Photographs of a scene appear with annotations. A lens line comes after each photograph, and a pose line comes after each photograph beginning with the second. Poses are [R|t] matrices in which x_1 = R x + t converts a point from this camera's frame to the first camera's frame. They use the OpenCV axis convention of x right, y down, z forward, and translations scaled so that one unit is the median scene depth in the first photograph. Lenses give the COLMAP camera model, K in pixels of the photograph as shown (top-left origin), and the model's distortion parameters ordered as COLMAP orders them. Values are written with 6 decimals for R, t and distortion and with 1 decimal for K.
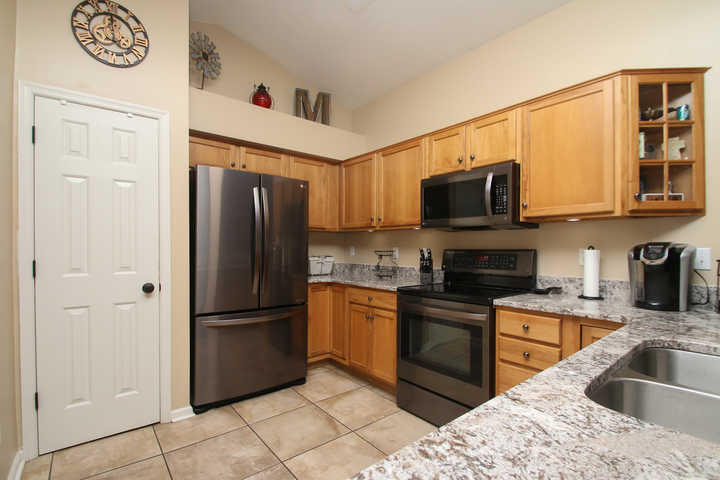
lens RADIAL K [[333.1, 0, 347.5], [0, 333.1, 245.9], [0, 0, 1]] dist [-0.009267, -0.003313]
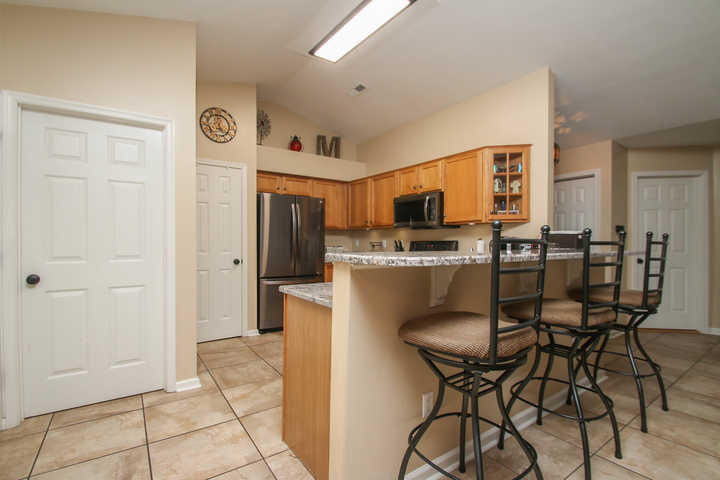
lens RADIAL K [[333.1, 0, 353.0], [0, 333.1, 237.8], [0, 0, 1]] dist [-0.009267, -0.003313]
pose [[0.998320, -0.000948, -0.057936, 0.126802], [0.000448, 0.999963, -0.008636, 0.008973], [0.057942, 0.008596, 0.998283, -0.679652]]
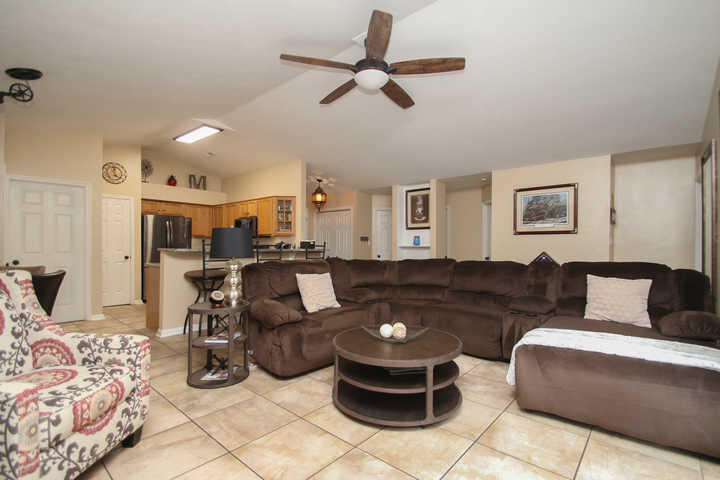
lens RADIAL K [[333.1, 0, 360.8], [0, 333.1, 246.2], [0, 0, 1]] dist [-0.009267, -0.003313]
pose [[0.977082, 0.000811, 0.212863, 0.689788], [-0.000749, 1.000000, -0.000370, 0.021945], [-0.212863, 0.000202, 0.977082, -1.985892]]
